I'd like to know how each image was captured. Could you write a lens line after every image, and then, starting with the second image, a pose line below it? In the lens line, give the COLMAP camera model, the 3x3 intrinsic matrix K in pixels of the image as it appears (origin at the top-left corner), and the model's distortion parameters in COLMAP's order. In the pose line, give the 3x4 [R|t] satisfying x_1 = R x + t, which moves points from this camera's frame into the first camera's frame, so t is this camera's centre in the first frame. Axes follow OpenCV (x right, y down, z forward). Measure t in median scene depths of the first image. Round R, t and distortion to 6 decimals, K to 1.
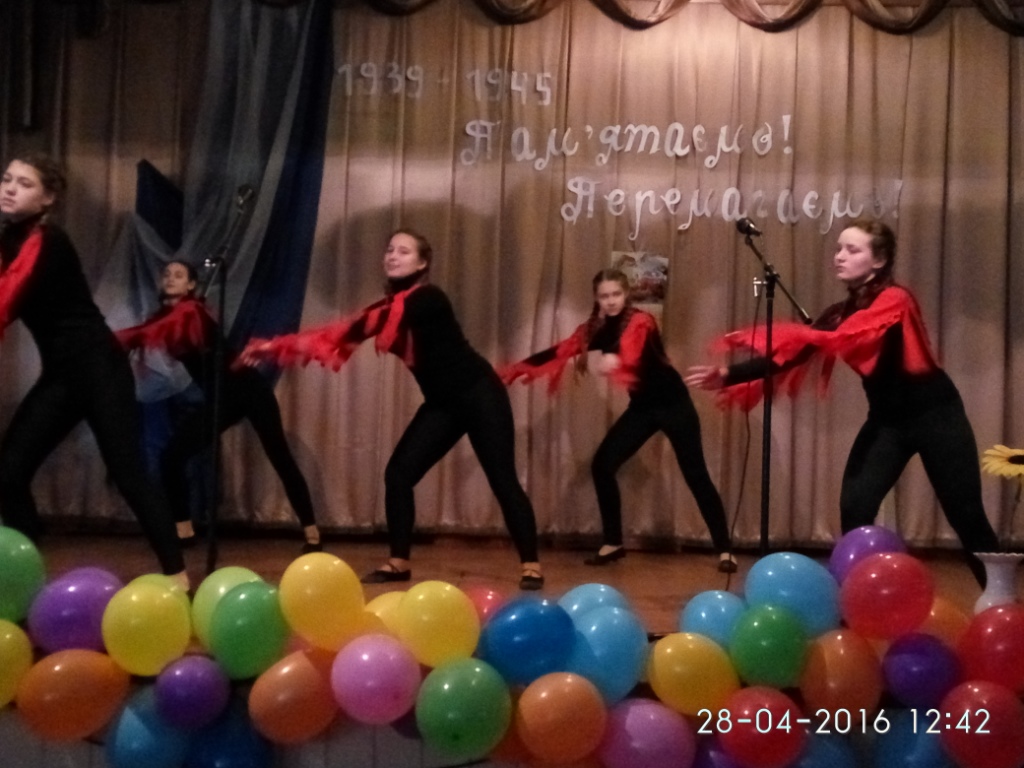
lens RADIAL K [[1549.8, 0, 512.0], [0, 1549.8, 384.0], [0, 0, 1]] dist [0.082813, 0.078727]
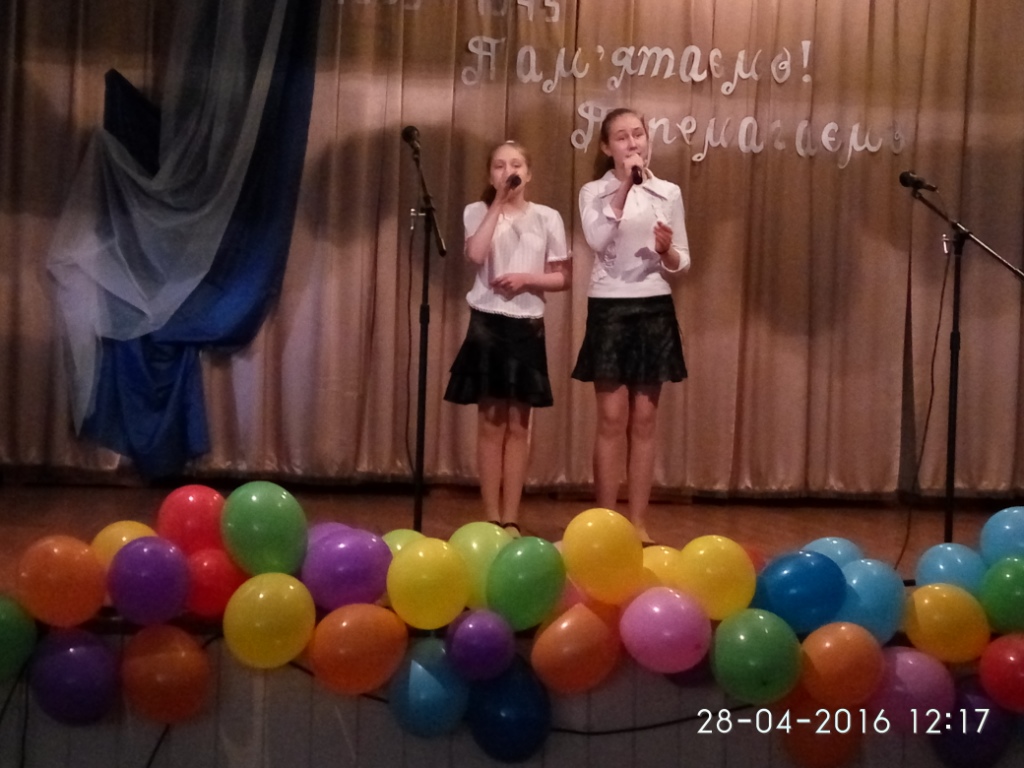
lens RADIAL K [[1797.4, 0, 512.0], [0, 1797.4, 384.0], [0, 0, 1]] dist [0.091997, 0.091612]
pose [[0.990664, 0.004207, 0.136258, -0.149098], [-0.010096, 0.999043, 0.042556, -0.009832], [-0.135948, -0.043535, 0.989759, -0.068690]]
